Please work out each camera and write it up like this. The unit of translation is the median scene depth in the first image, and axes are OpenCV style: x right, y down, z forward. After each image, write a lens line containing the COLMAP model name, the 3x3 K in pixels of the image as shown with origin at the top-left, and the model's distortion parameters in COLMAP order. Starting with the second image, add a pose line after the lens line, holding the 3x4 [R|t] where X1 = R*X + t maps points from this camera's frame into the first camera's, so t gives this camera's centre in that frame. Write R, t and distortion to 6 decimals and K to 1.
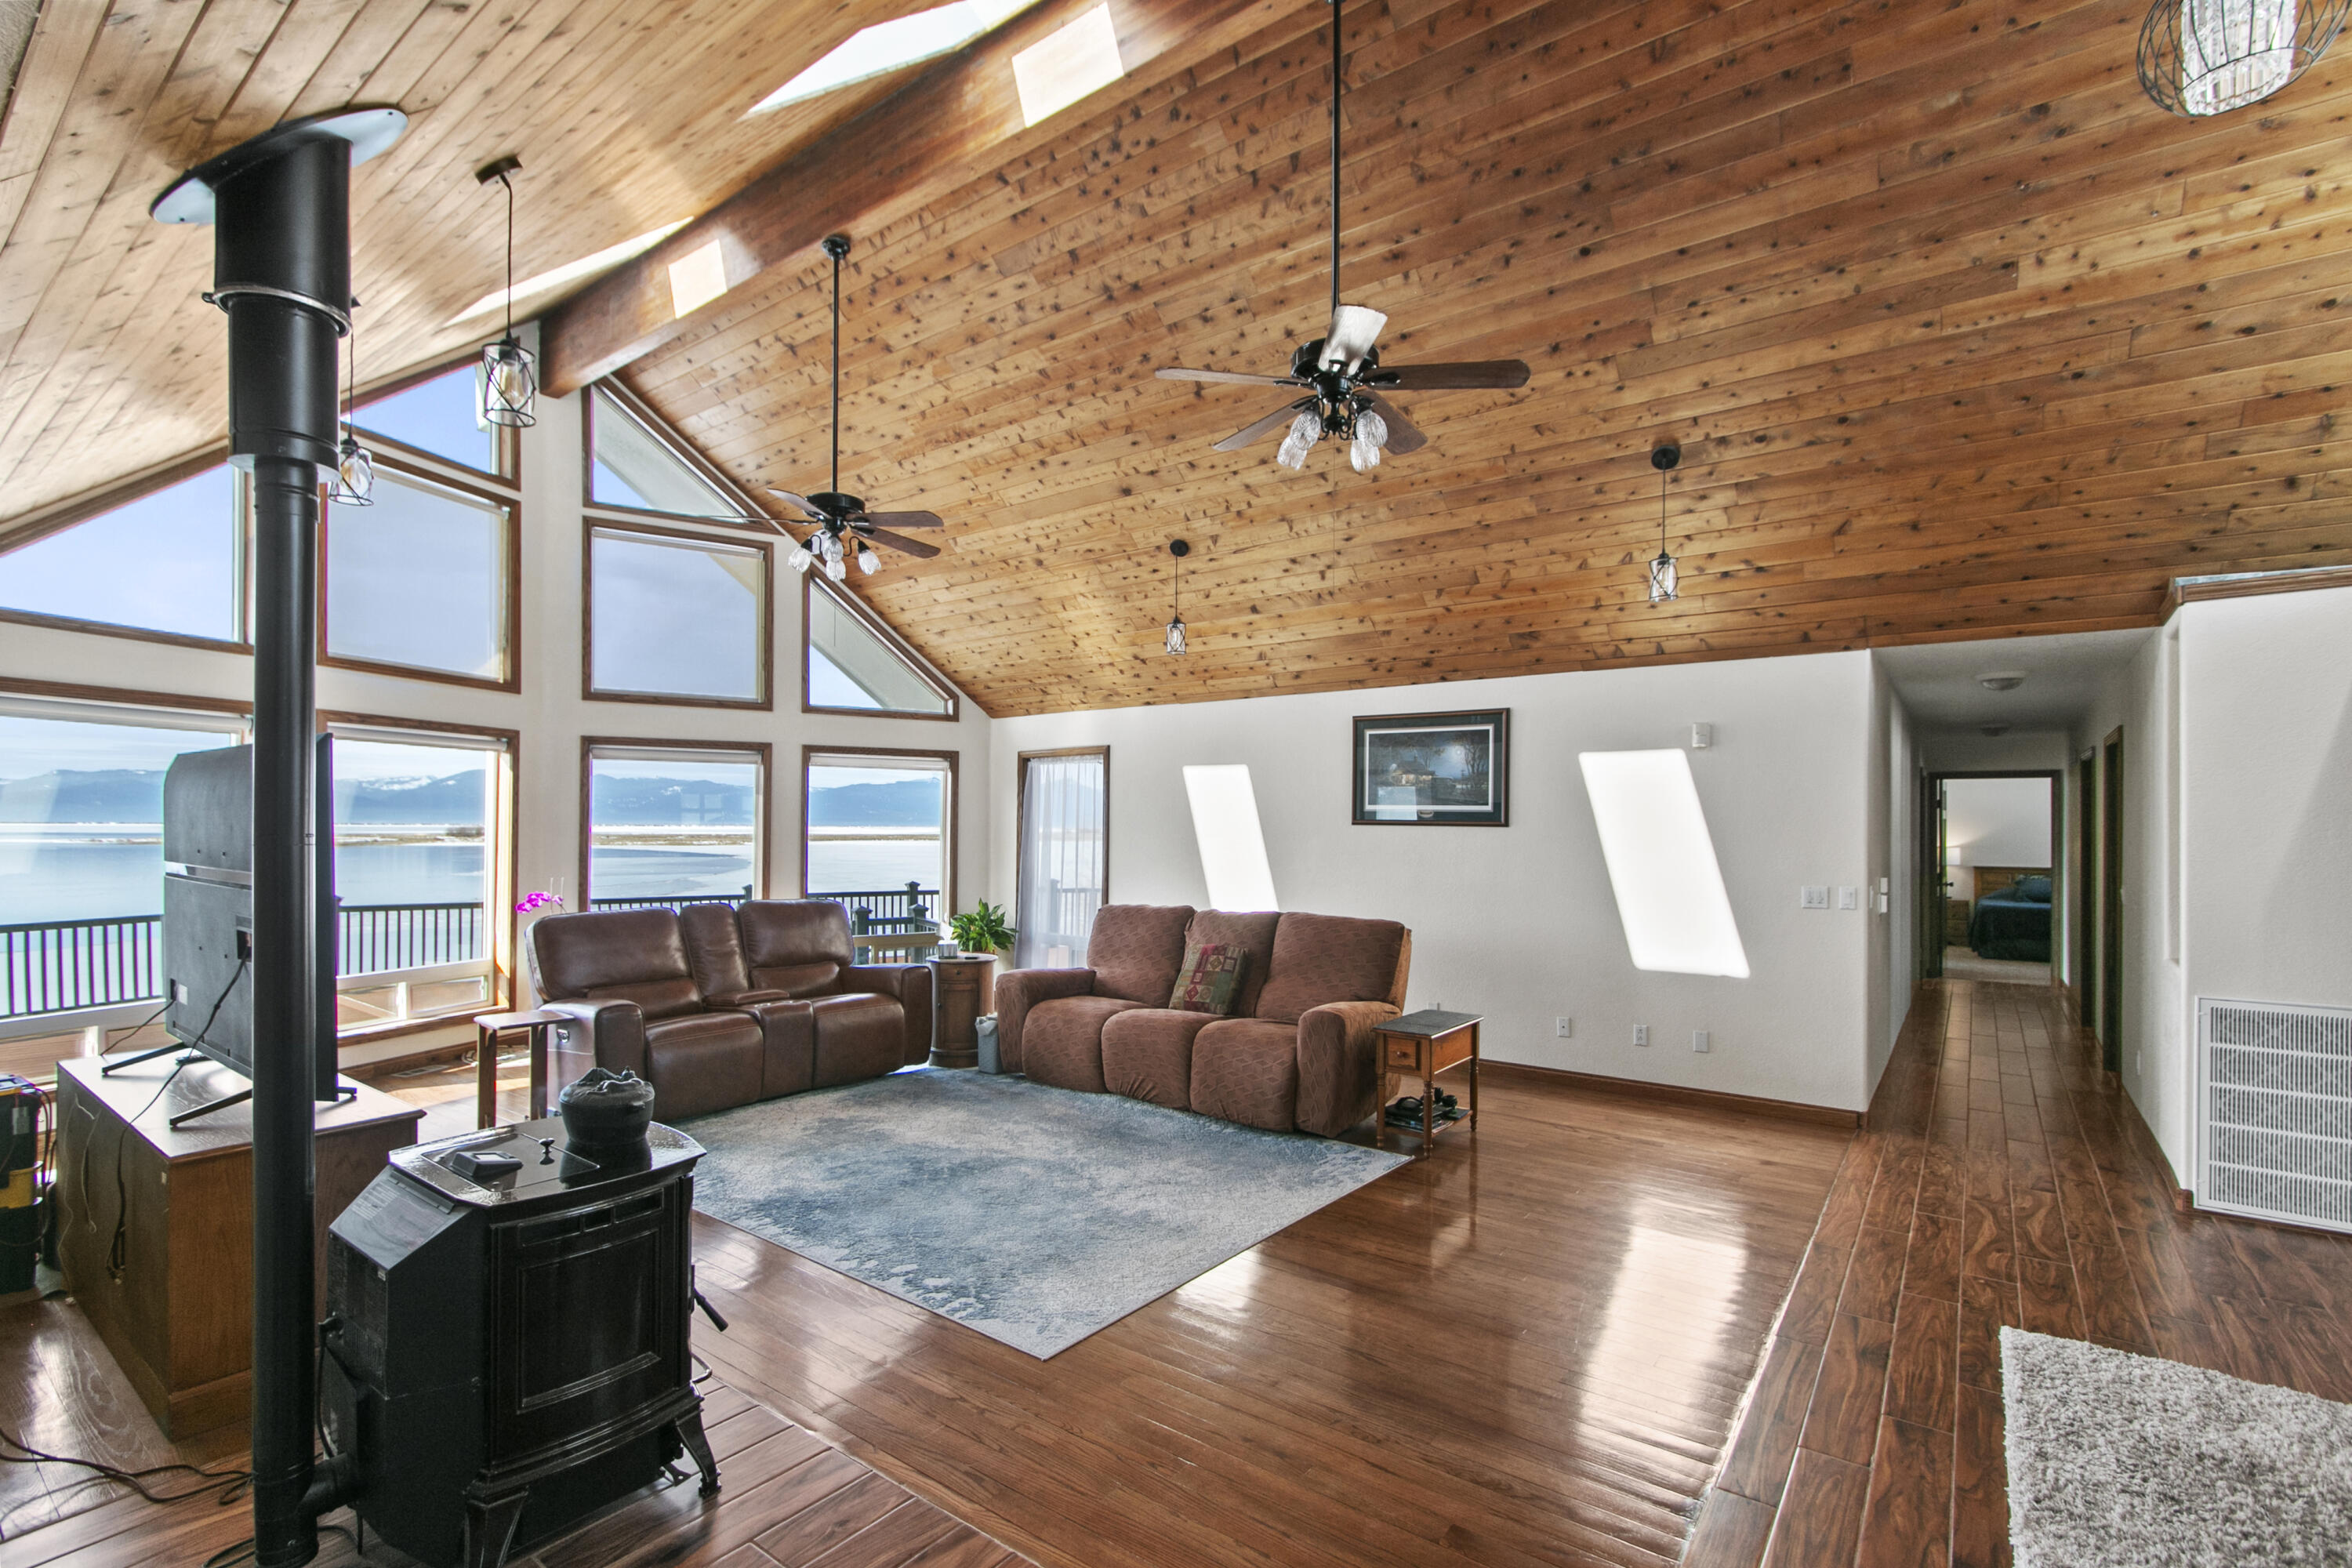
lens RADIAL K [[1071.9, 0, 1160.4], [0, 1071.9, 818.3], [0, 0, 1]] dist [0.000942, 0.000082]
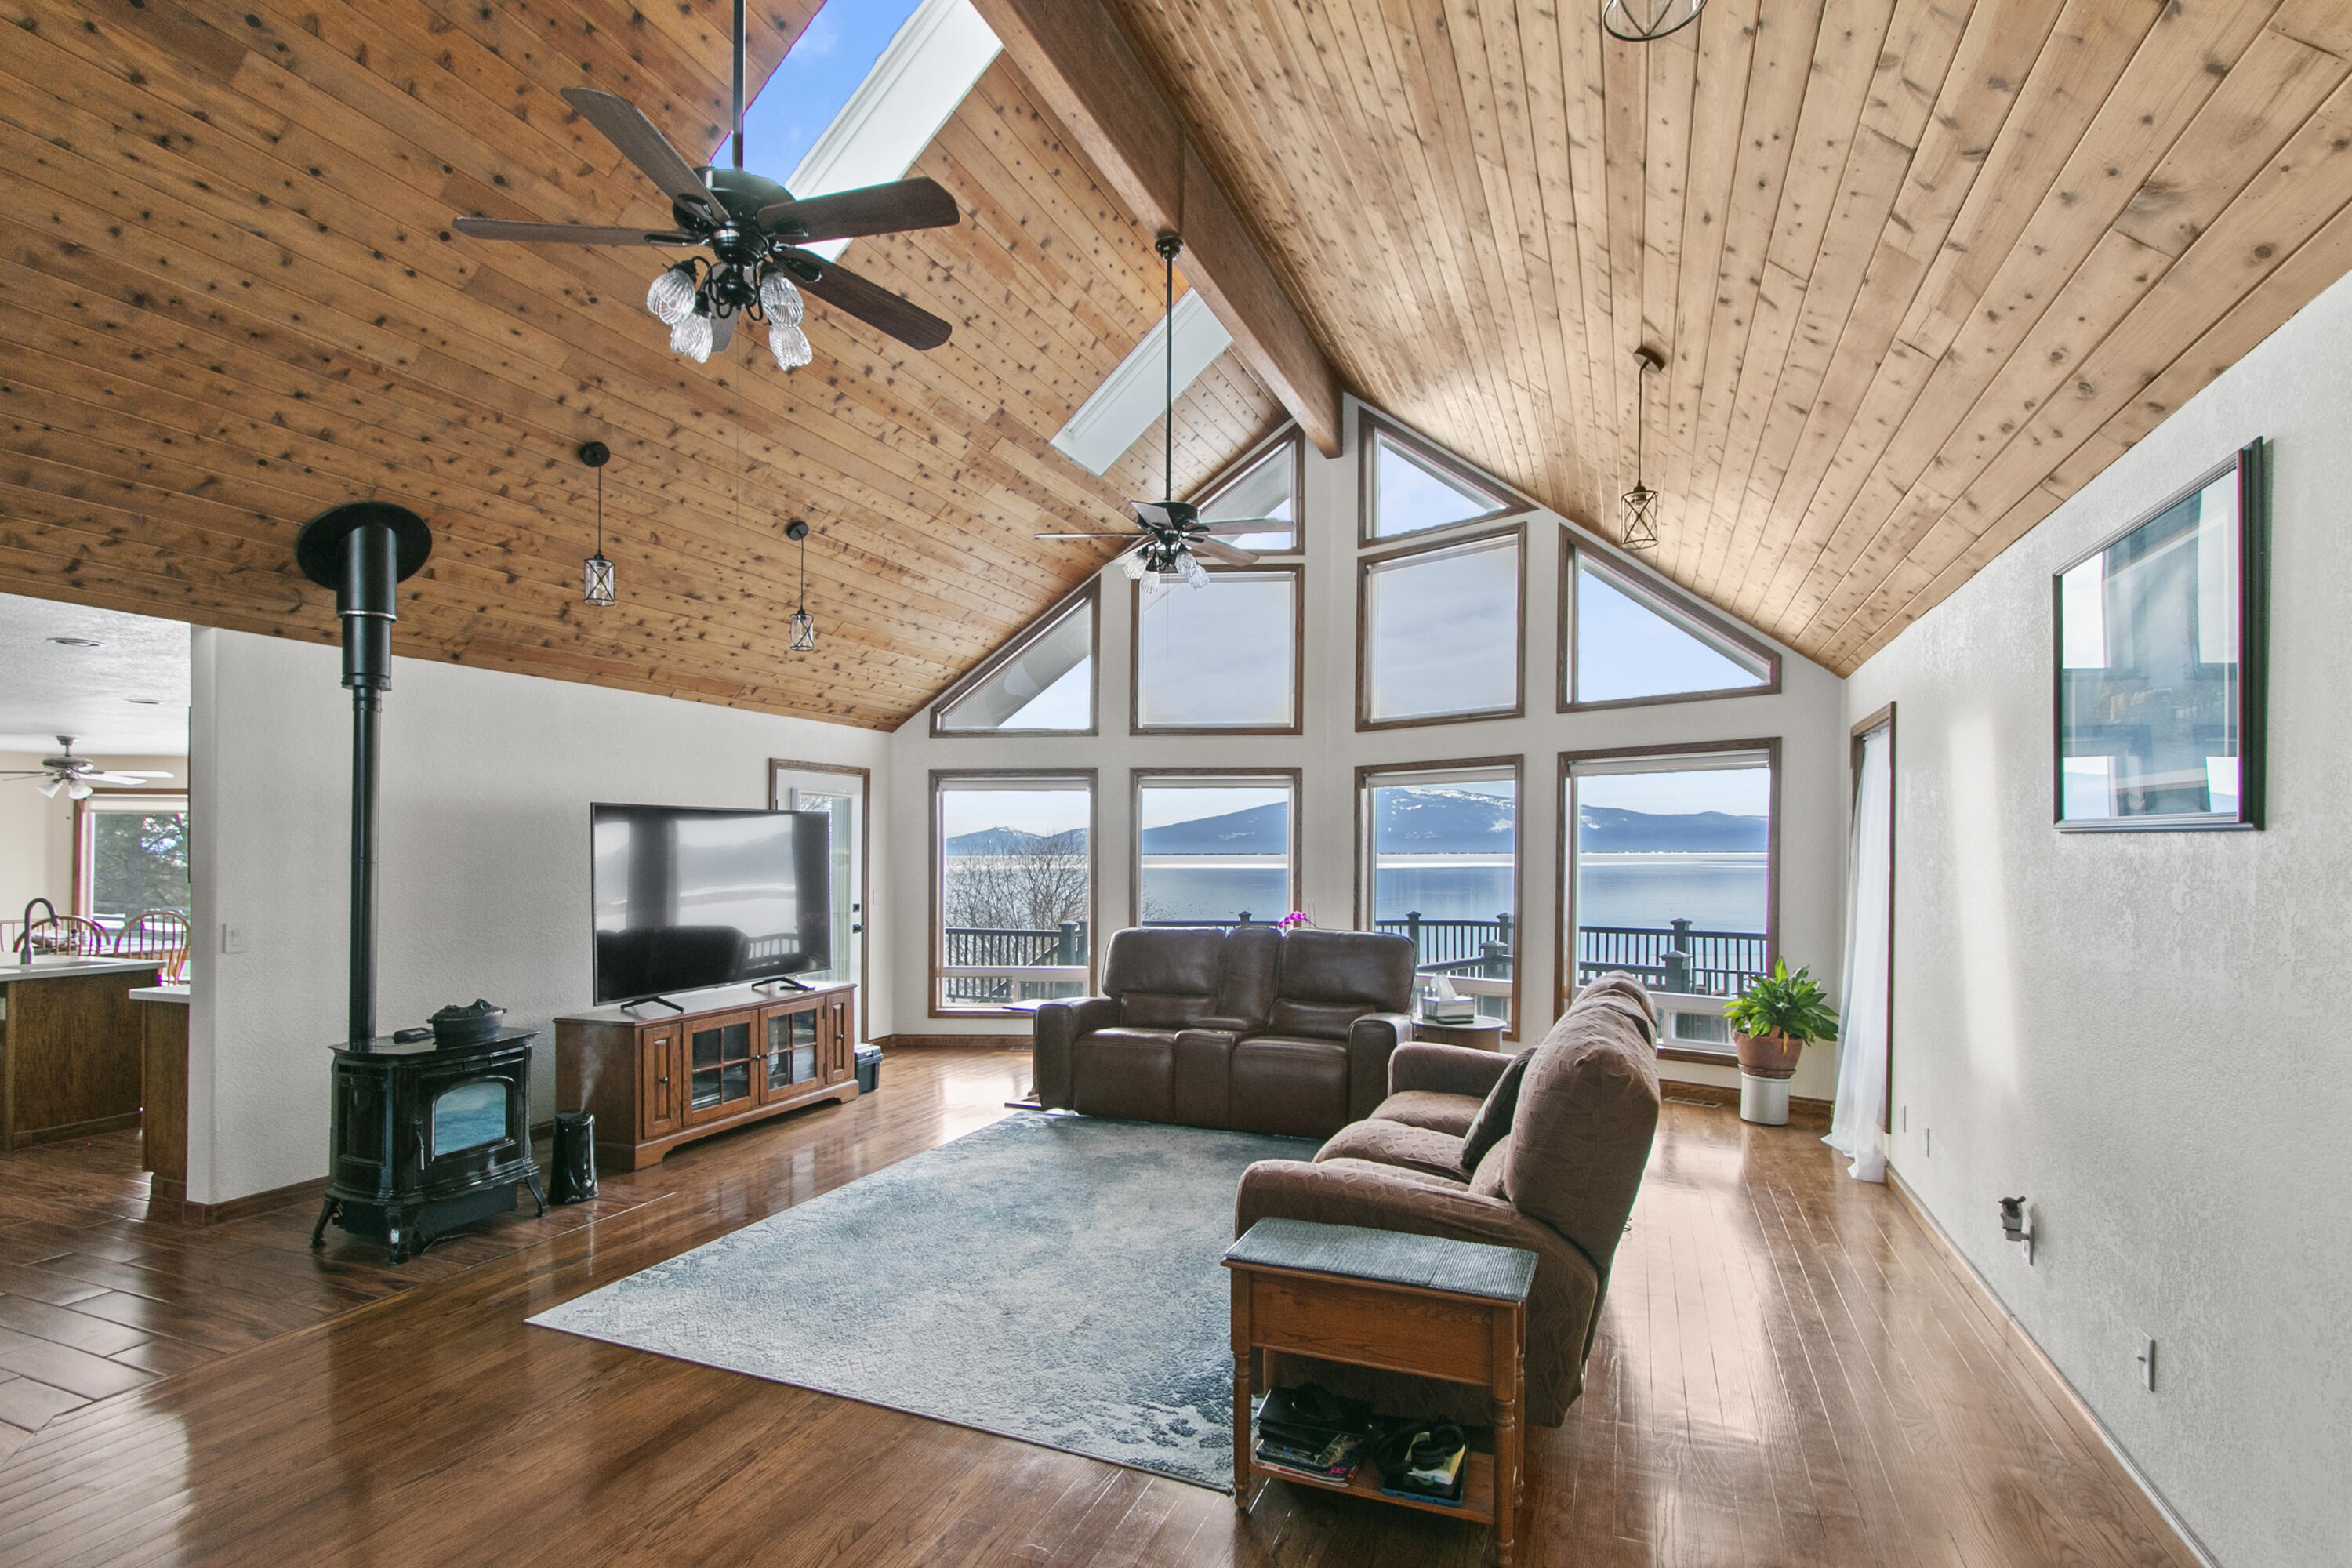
lens RADIAL K [[1122.3, 0, 1152.1], [0, 1122.3, 842.7], [0, 0, 1]] dist [0.004627, -0.000525]
pose [[0.249153, -0.017349, -0.968309, 0.532116], [0.013829, 0.999801, -0.014355, 0.011807], [0.968365, -0.009814, 0.249344, 0.591969]]
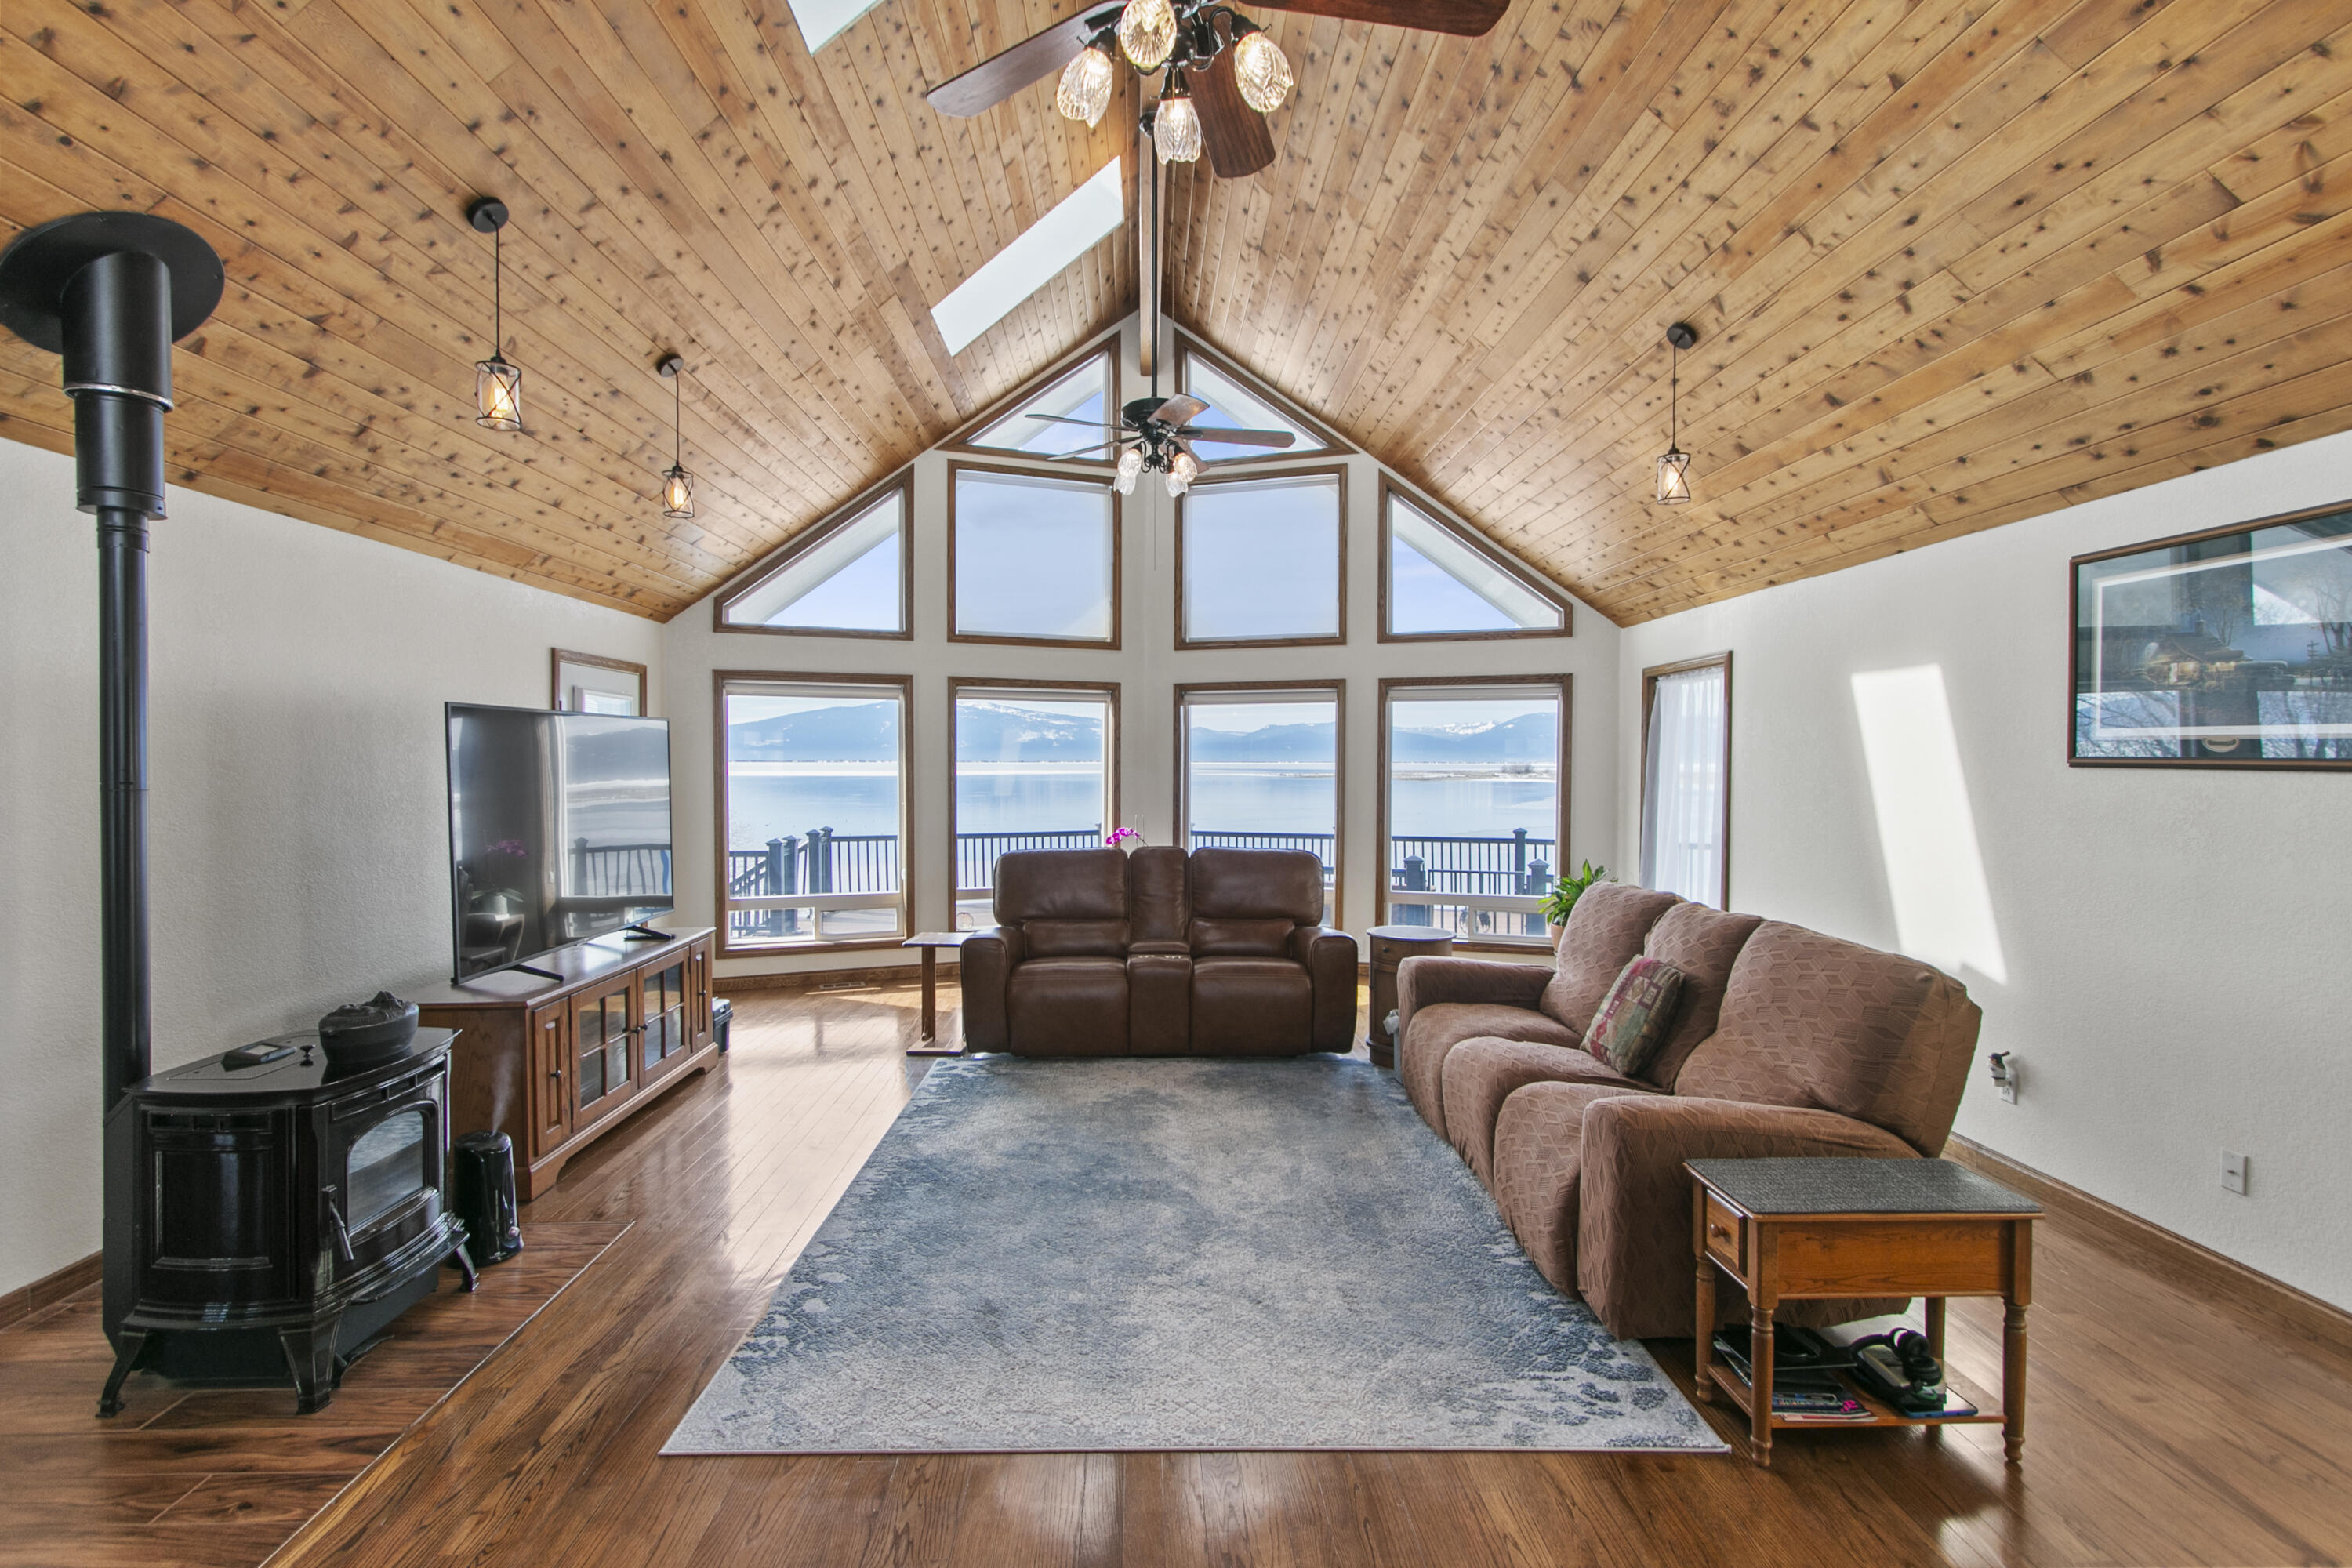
lens RADIAL K [[1071.9, 0, 1162.0], [0, 1071.9, 776.9], [0, 0, 1]] dist [0.000942, 0.000082]
pose [[0.628442, 0.006926, -0.777826, 0.322319], [0.008031, 0.999849, 0.015392, -0.000796], [0.777815, -0.015920, 0.628292, 0.350686]]
